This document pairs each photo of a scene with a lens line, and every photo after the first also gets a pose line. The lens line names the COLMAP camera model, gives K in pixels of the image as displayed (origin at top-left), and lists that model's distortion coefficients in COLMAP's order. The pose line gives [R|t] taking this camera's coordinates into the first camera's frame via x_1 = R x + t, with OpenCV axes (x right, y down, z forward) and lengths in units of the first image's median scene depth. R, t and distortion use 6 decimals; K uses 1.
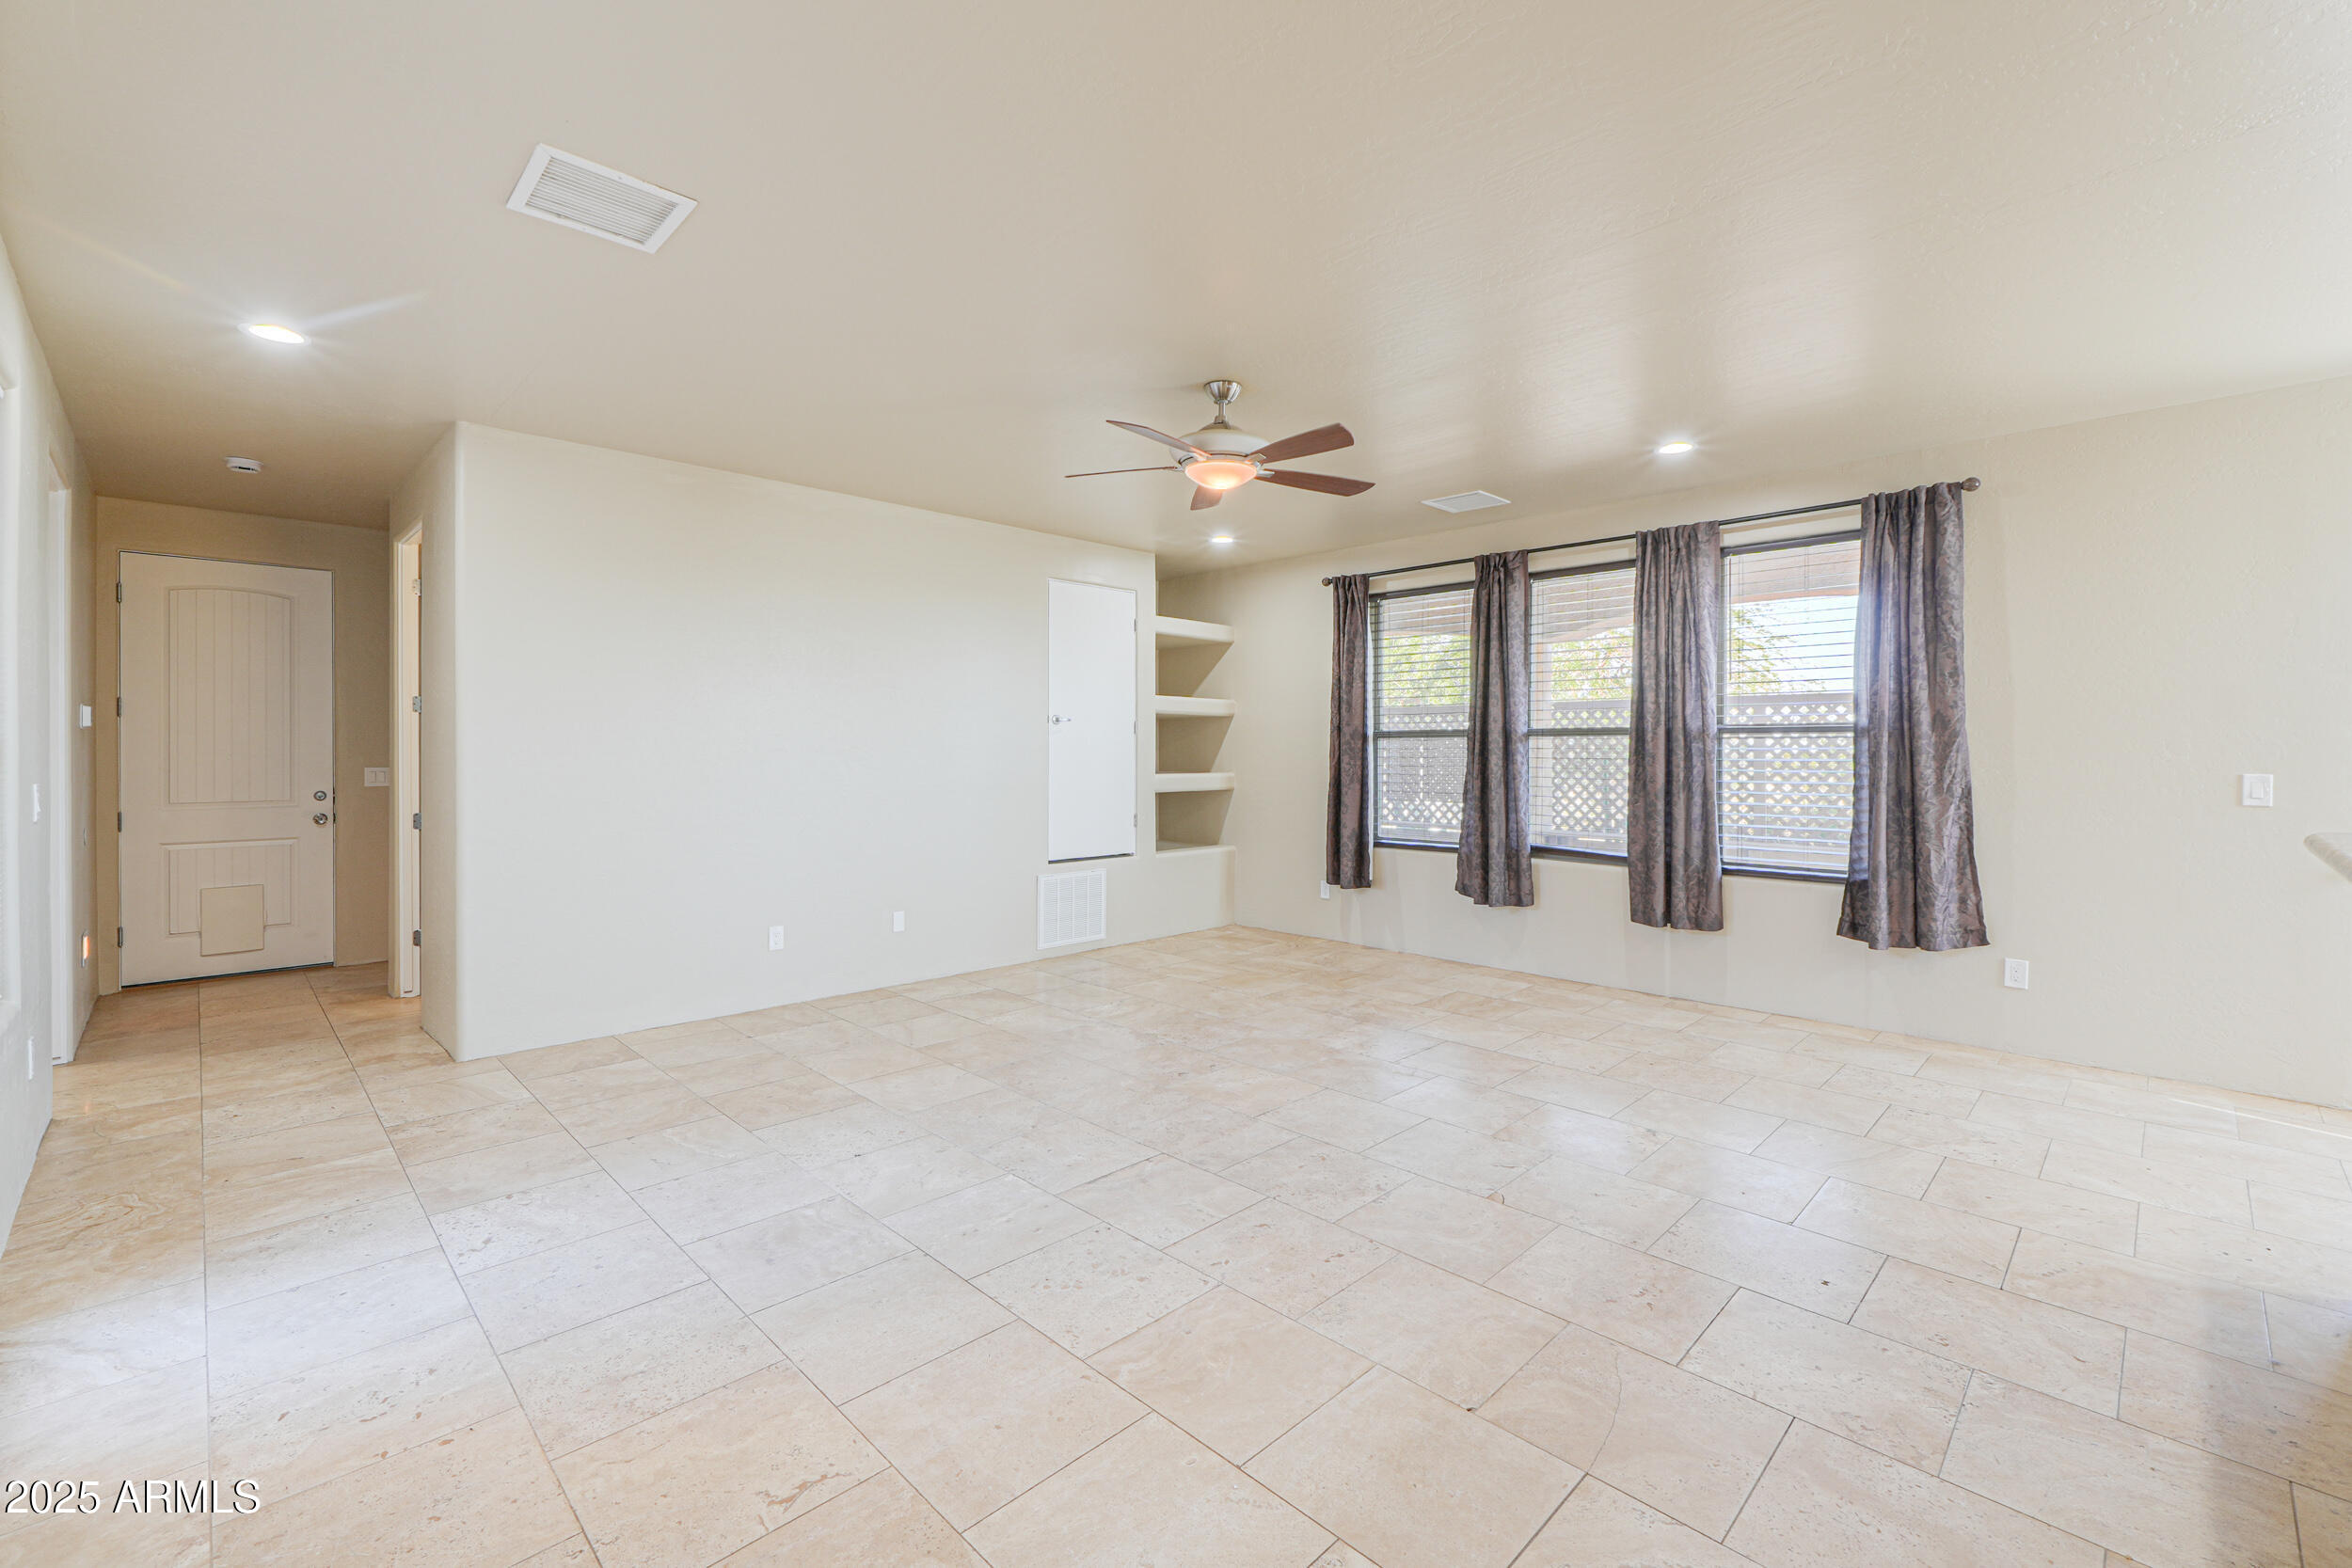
lens RADIAL K [[998.7, 0, 1180.5], [0, 998.7, 752.3], [0, 0, 1]] dist [0.001764, 0.000007]
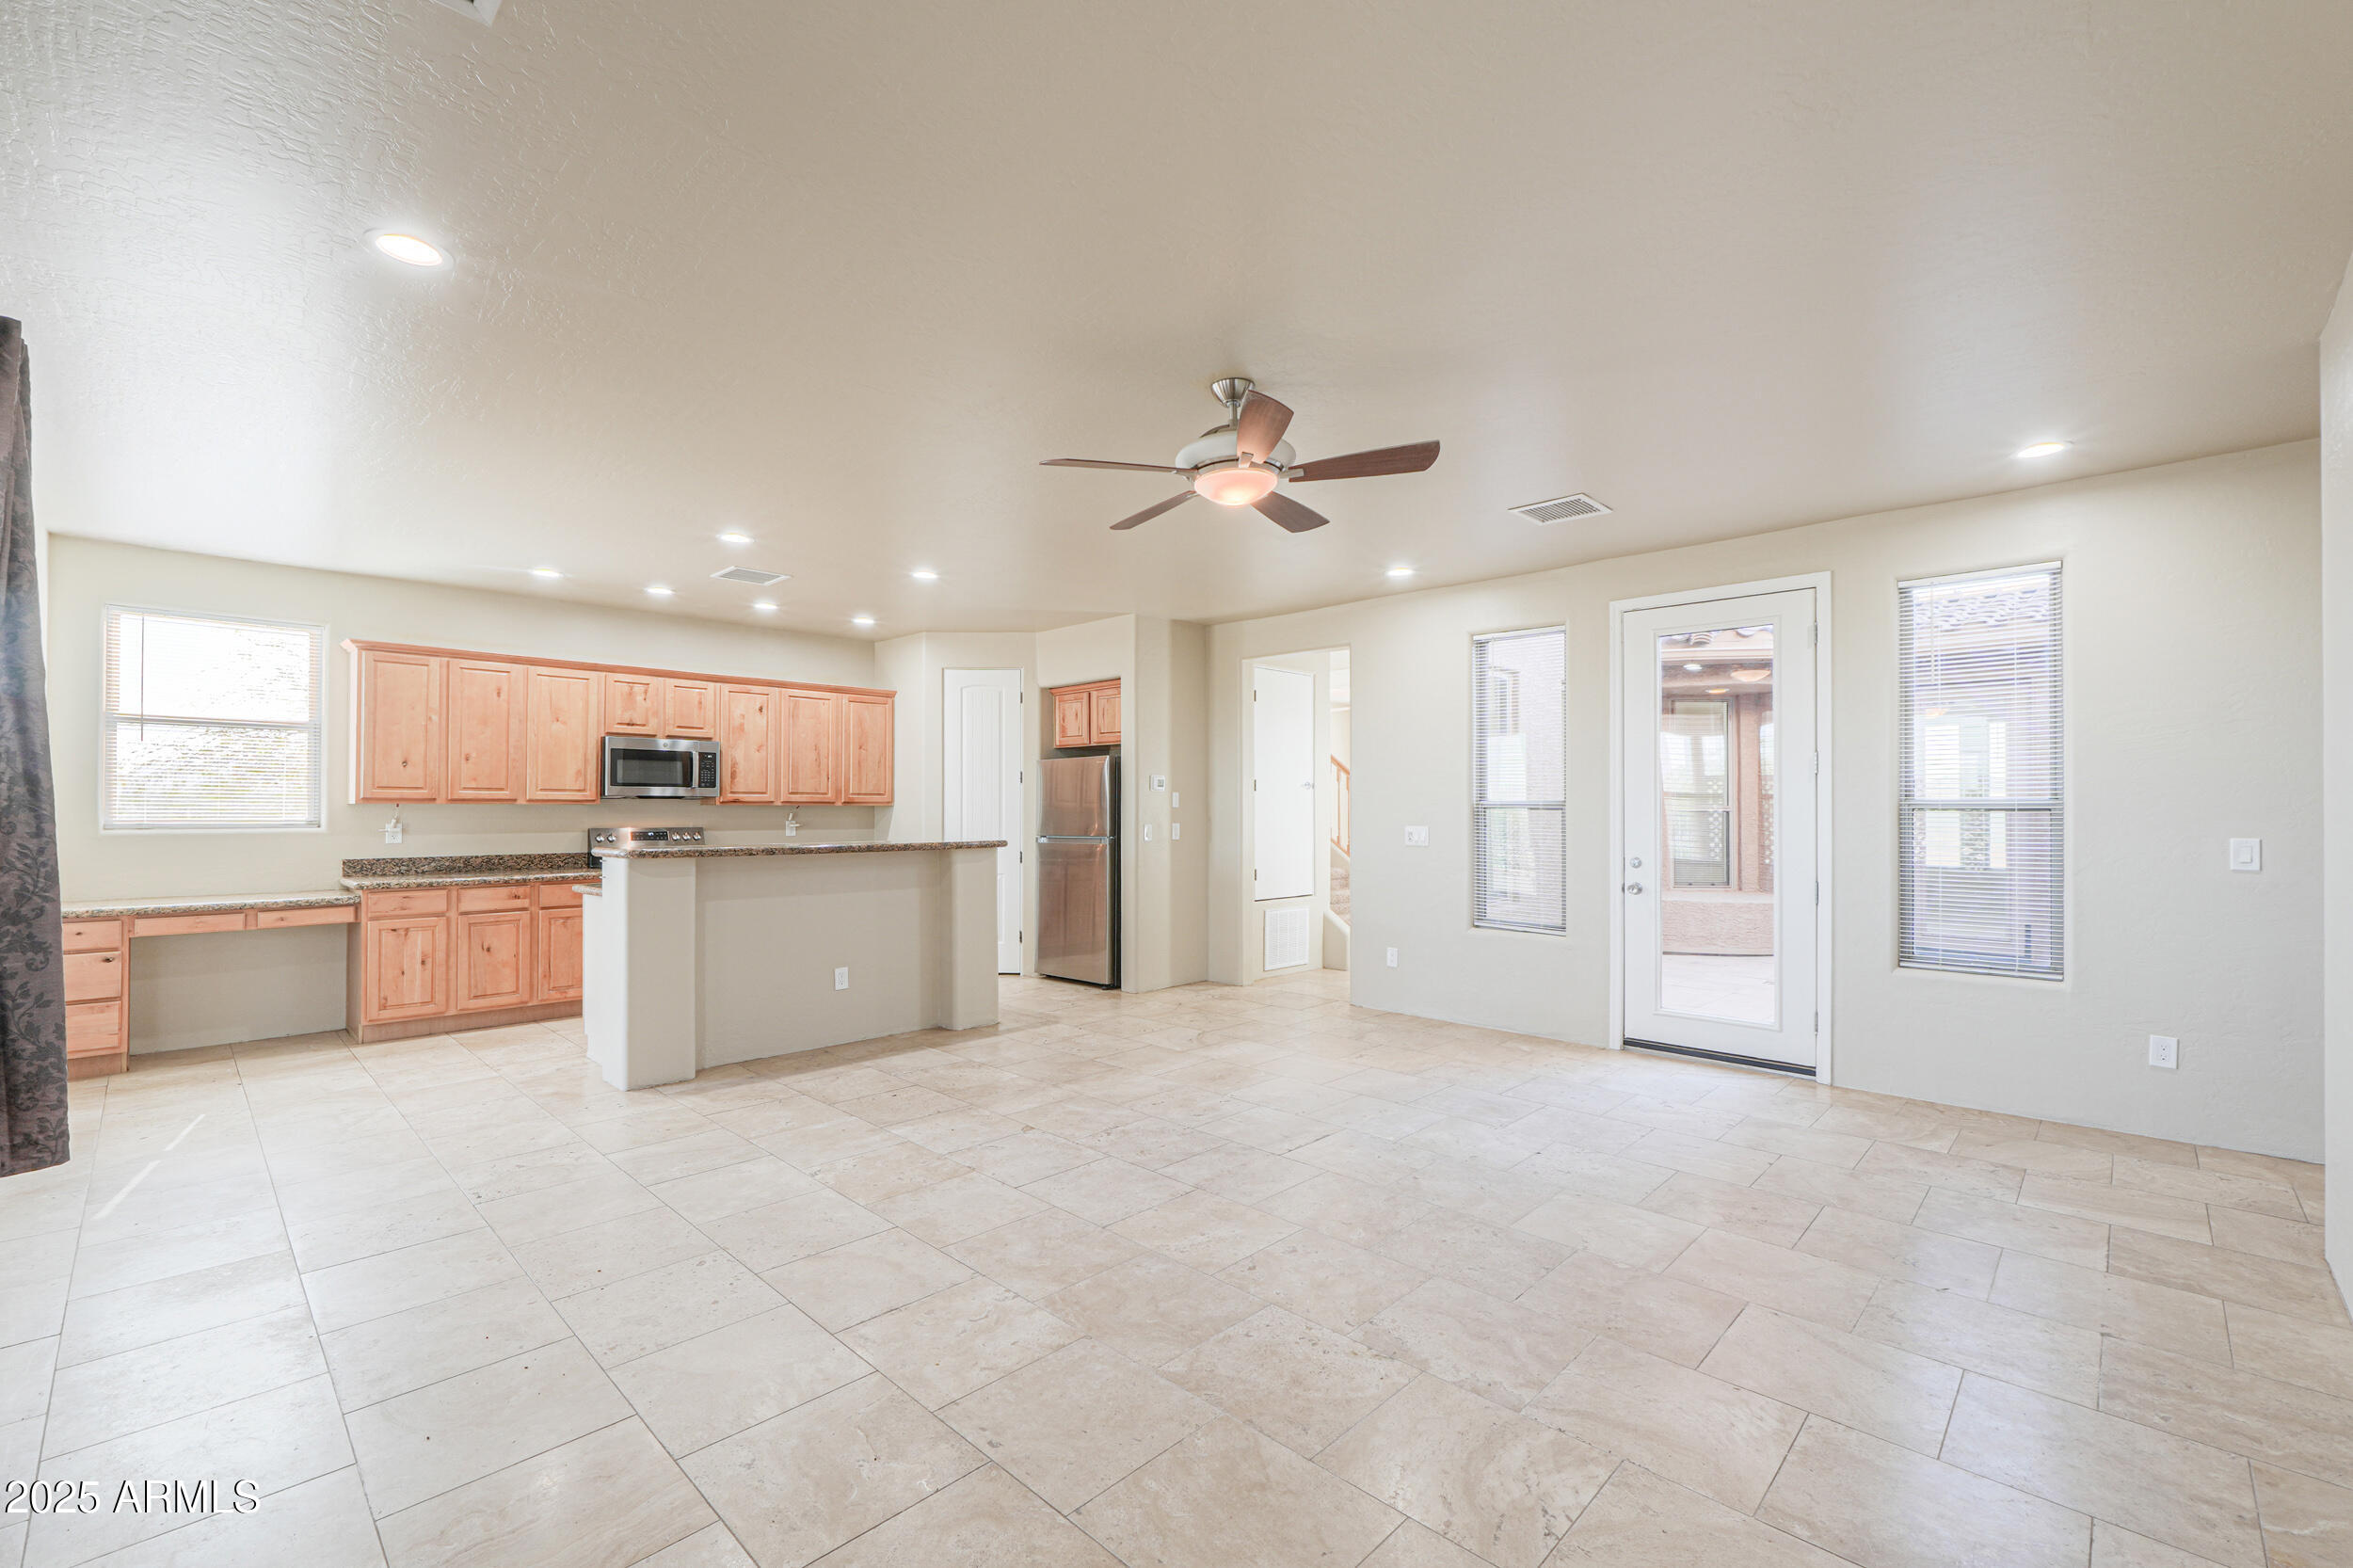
lens RADIAL K [[999.2, 0, 1163.5], [0, 999.2, 793.7], [0, 0, 1]] dist [0.001764, 0.000007]
pose [[-0.999951, -0.003020, -0.009444, 0.092815], [-0.002921, 0.999941, -0.010465, -0.003402], [0.009475, -0.010437, -0.999901, 1.562776]]
